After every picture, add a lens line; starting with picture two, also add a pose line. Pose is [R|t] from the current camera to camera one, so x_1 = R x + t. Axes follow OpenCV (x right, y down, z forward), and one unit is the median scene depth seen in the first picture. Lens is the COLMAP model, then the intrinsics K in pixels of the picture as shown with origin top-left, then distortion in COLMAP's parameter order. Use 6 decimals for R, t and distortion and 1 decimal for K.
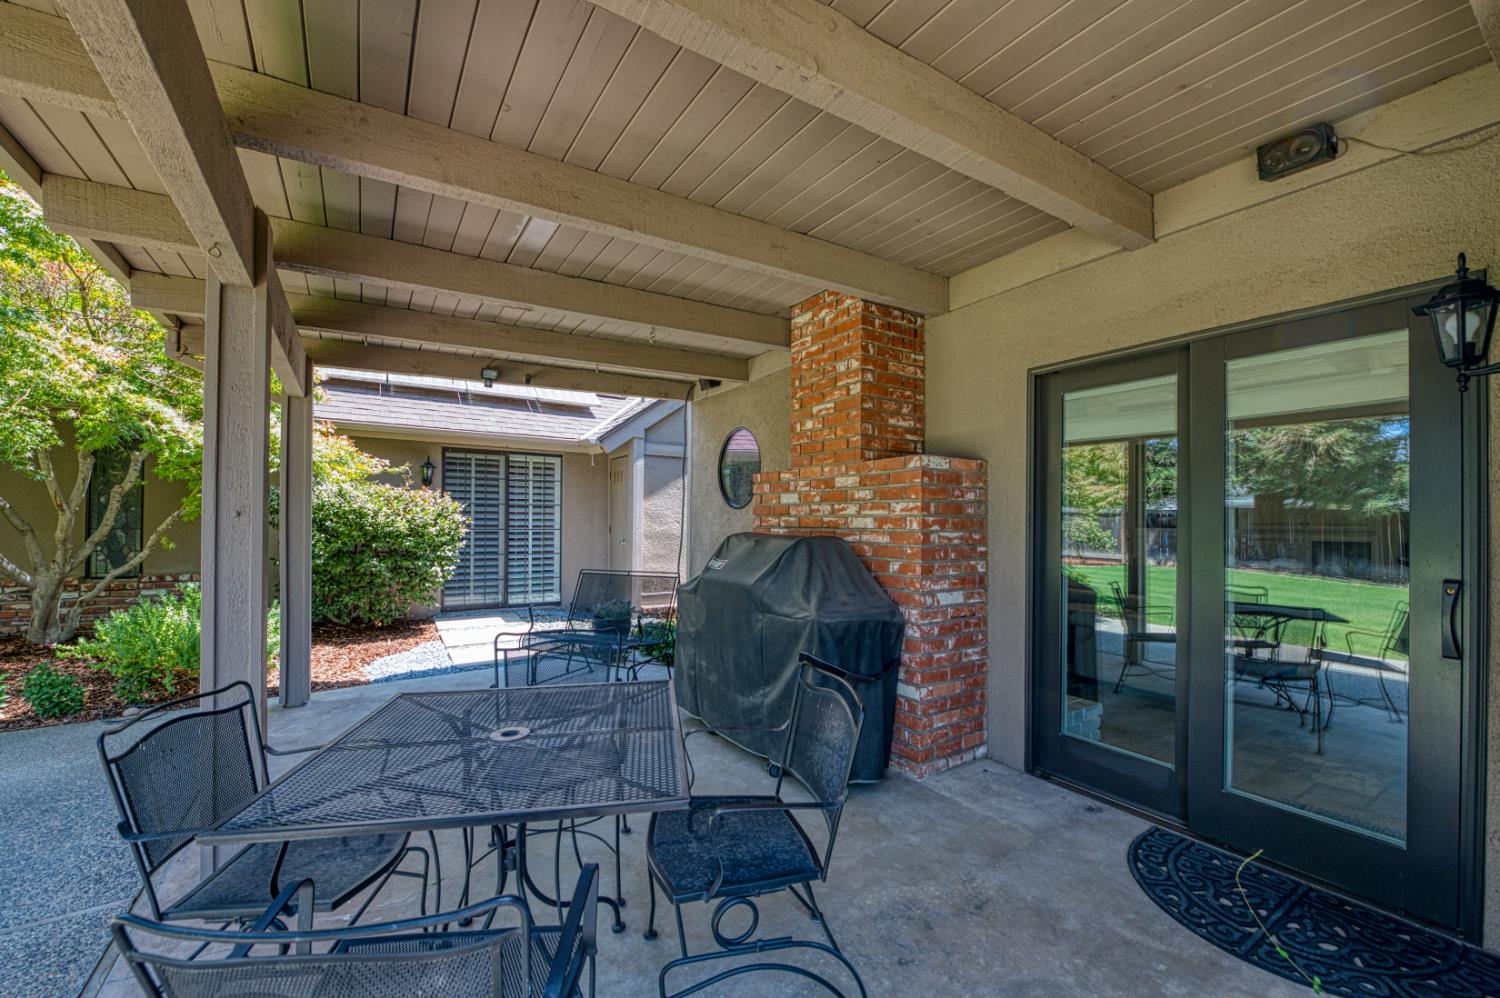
lens RADIAL K [[602.7, 0, 768.2], [0, 602.7, 529.1], [0, 0, 1]] dist [-0.010934, -0.003381]
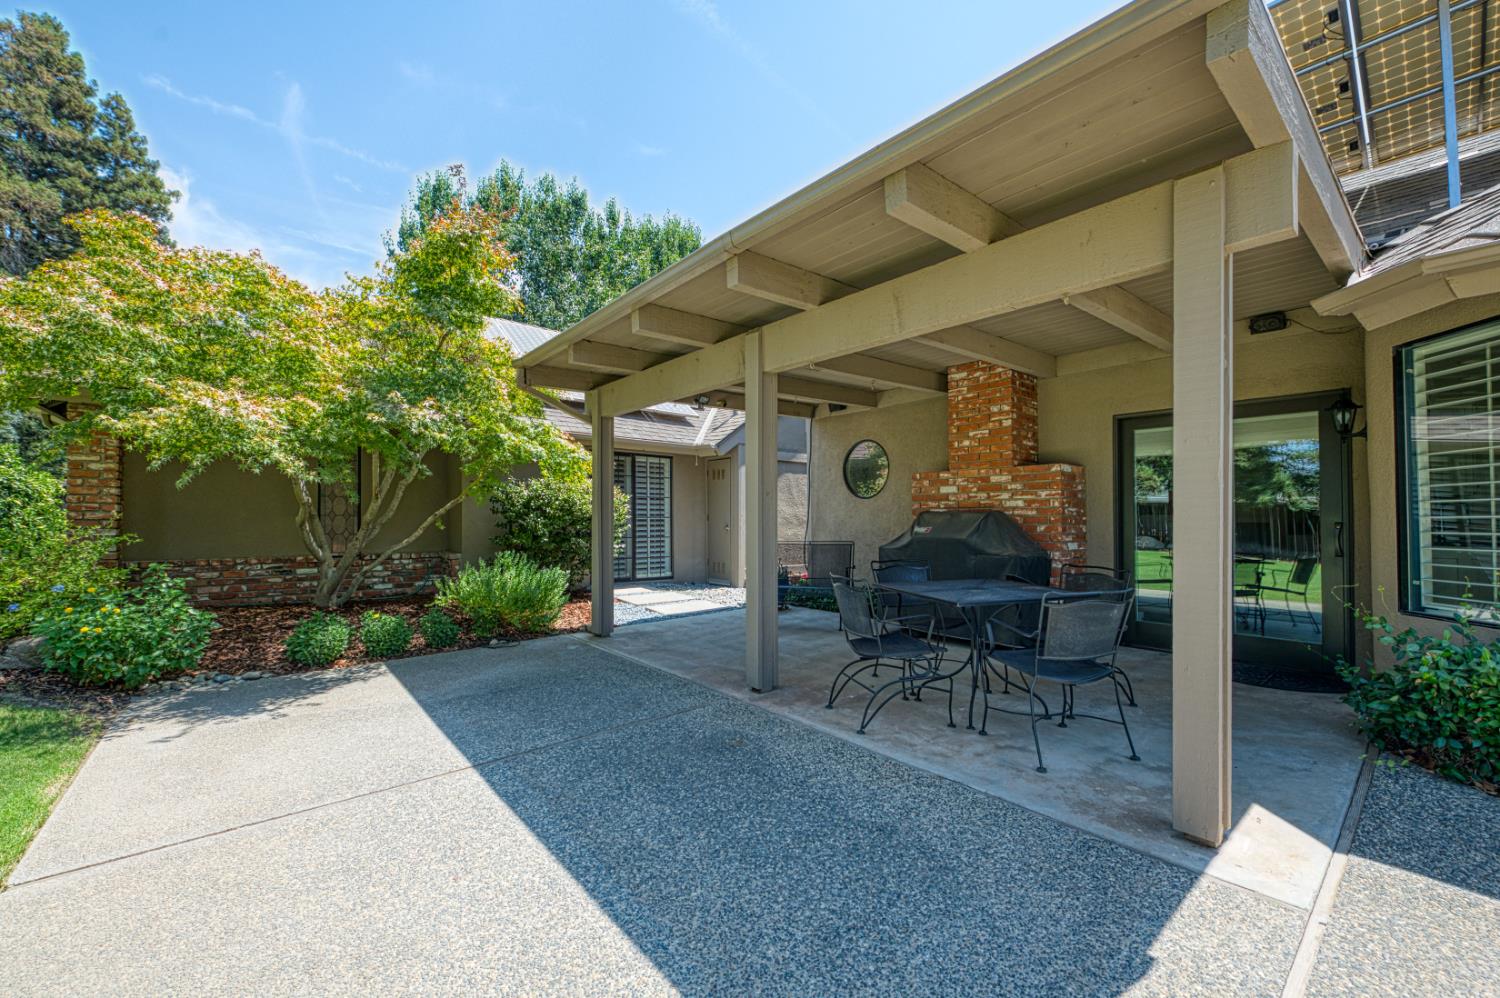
lens RADIAL K [[602.7, 0, 756.3], [0, 602.7, 520.3], [0, 0, 1]] dist [-0.010934, -0.003381]
pose [[0.994191, -0.004109, 0.107549, -0.635764], [0.005384, 0.999919, -0.011565, 0.044672], [-0.107492, 0.012077, 0.994133, -0.500082]]
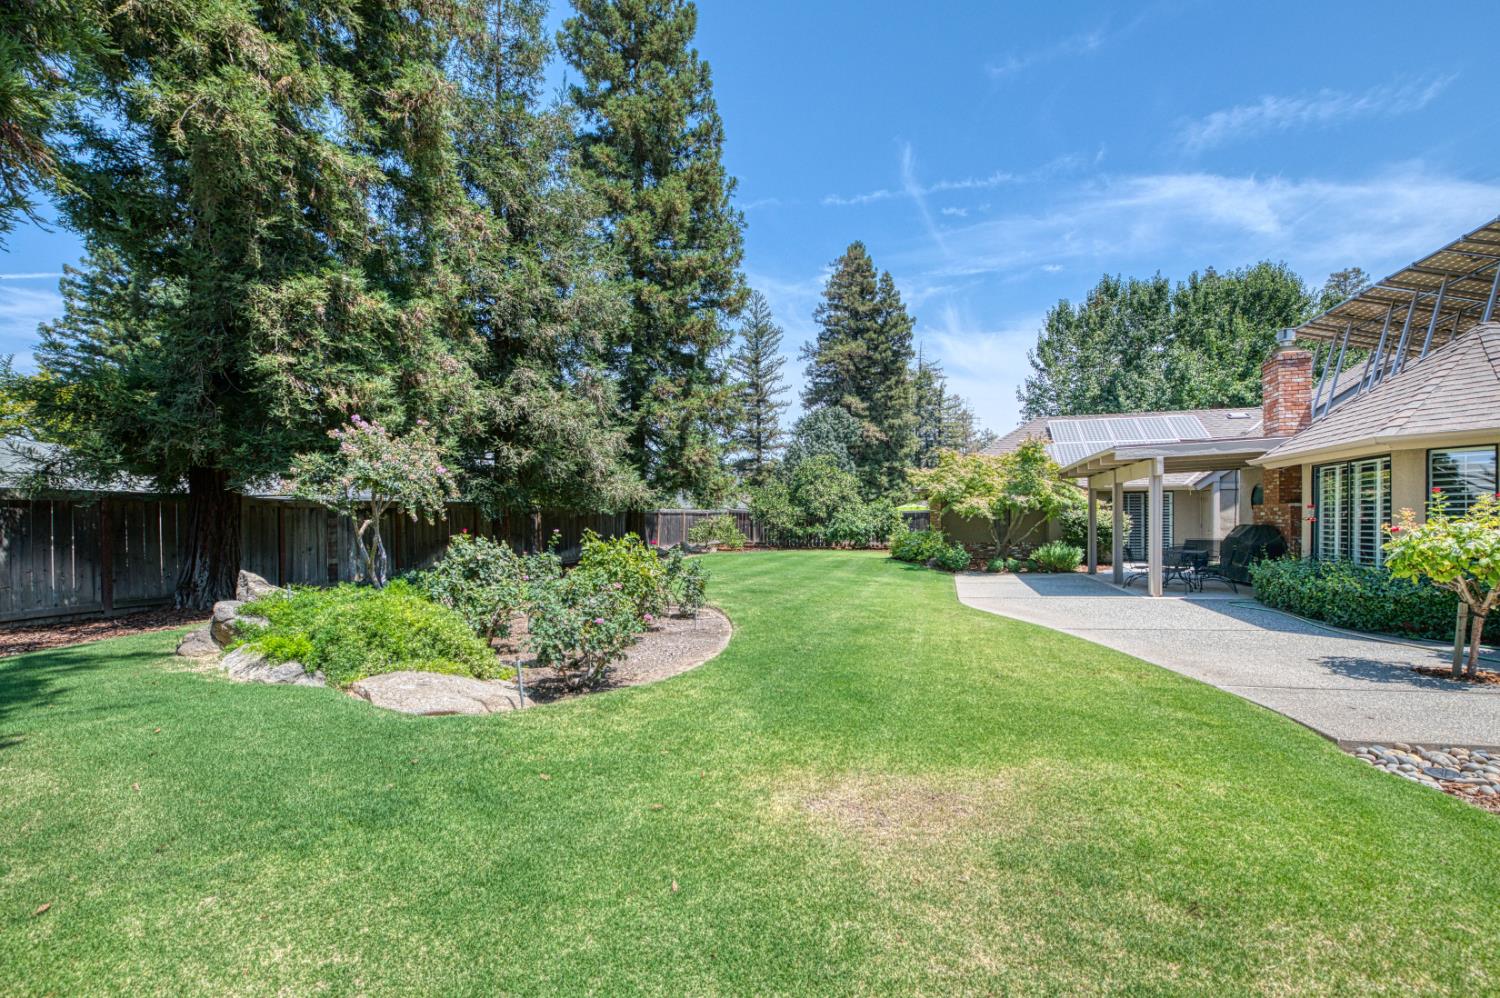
lens RADIAL K [[602.7, 0, 763.3], [0, 602.7, 531.7], [0, 0, 1]] dist [-0.010934, -0.003381]
pose [[0.627243, 0.001418, -0.778823, 0.871558], [0.000076, 0.999998, 0.001882, 0.036615], [0.778824, -0.001240, 0.627241, -3.100207]]
